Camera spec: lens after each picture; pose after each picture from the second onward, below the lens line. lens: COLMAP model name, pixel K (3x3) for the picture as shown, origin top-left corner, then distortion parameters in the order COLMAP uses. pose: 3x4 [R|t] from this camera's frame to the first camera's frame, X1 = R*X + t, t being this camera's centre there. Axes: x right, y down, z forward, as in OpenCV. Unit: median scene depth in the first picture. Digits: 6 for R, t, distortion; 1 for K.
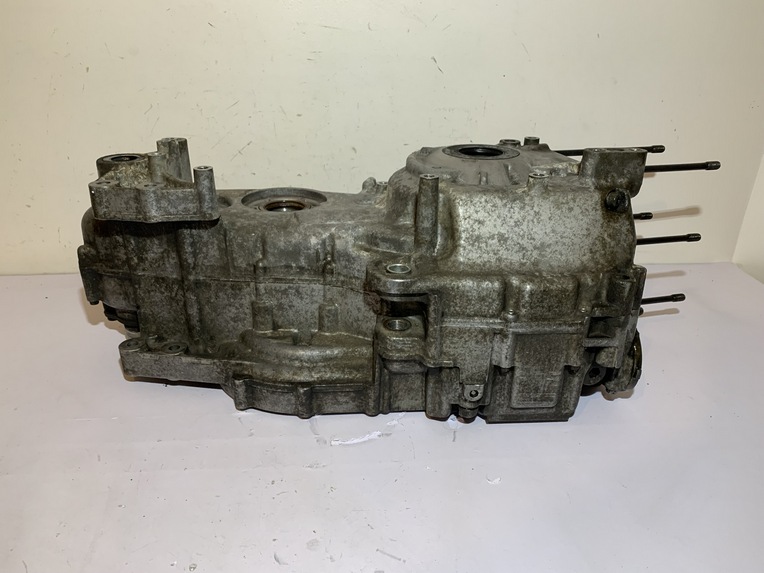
lens RADIAL K [[593.9, 0, 382.0], [0, 593.9, 286.5], [0, 0, 1]] dist [0.071207, -0.096710]
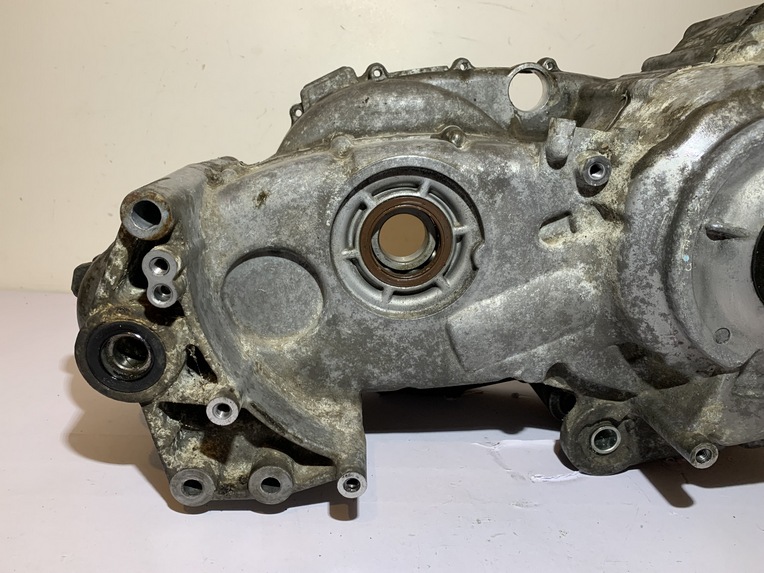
lens RADIAL K [[597.7, 0, 378.4], [0, 597.7, 283.0], [0, 0, 1]] dist [0.062291, -0.089593]
pose [[0.998688, 0.048556, 0.016267, -0.222401], [-0.044653, 0.981245, -0.187521, 0.123820], [-0.025067, 0.186548, 0.982126, 0.150281]]
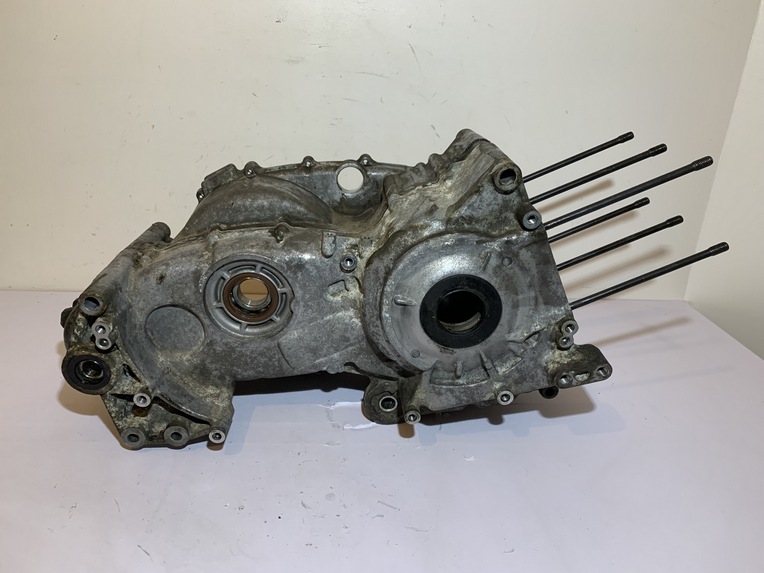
lens RADIAL K [[597.3, 0, 380.3], [0, 597.3, 275.4], [0, 0, 1]] dist [0.135004, -0.339085]
pose [[0.999561, 0.029499, -0.002927, -0.009440], [-0.029636, 0.996639, -0.076368, 0.025906], [0.000664, 0.076421, 0.997075, -0.220084]]
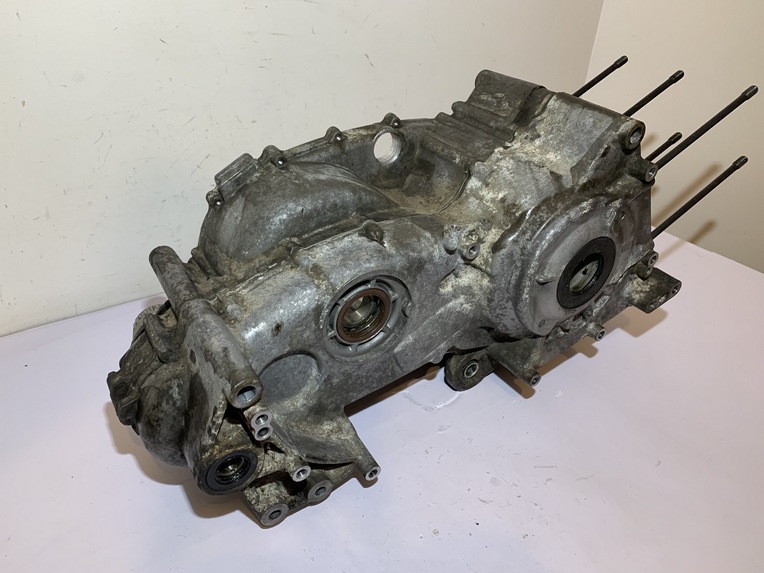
lens RADIAL K [[593.9, 0, 382.0], [0, 593.9, 286.5], [0, 0, 1]] dist [0.071207, -0.096710]
pose [[0.875685, -0.245435, 0.415858, -0.465267], [0.191265, 0.967055, 0.167994, -0.153223], [-0.443389, -0.067570, 0.893779, -0.026475]]
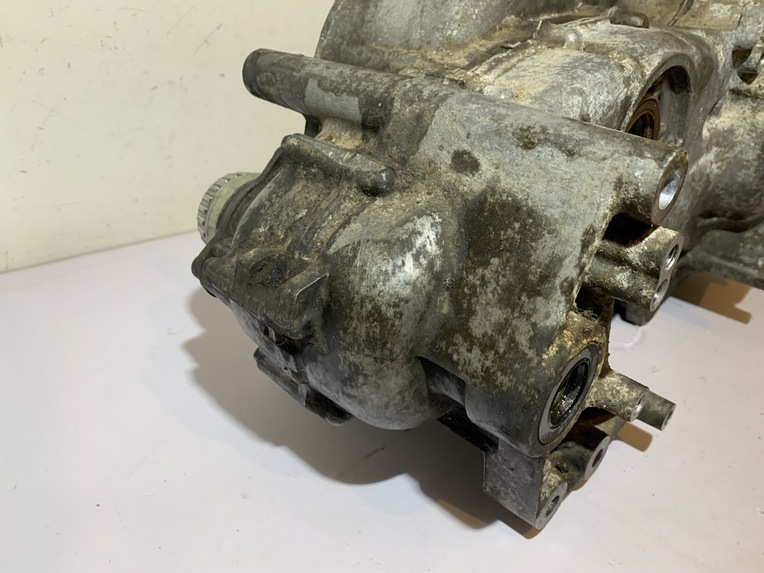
lens RADIAL K [[597.7, 0, 378.4], [0, 597.7, 283.0], [0, 0, 1]] dist [0.062291, -0.089593]
pose [[0.737131, -0.244443, 0.629989, -0.628666], [0.220273, 0.968279, 0.117968, -0.003128], [-0.638841, 0.051812, 0.767592, 0.412505]]
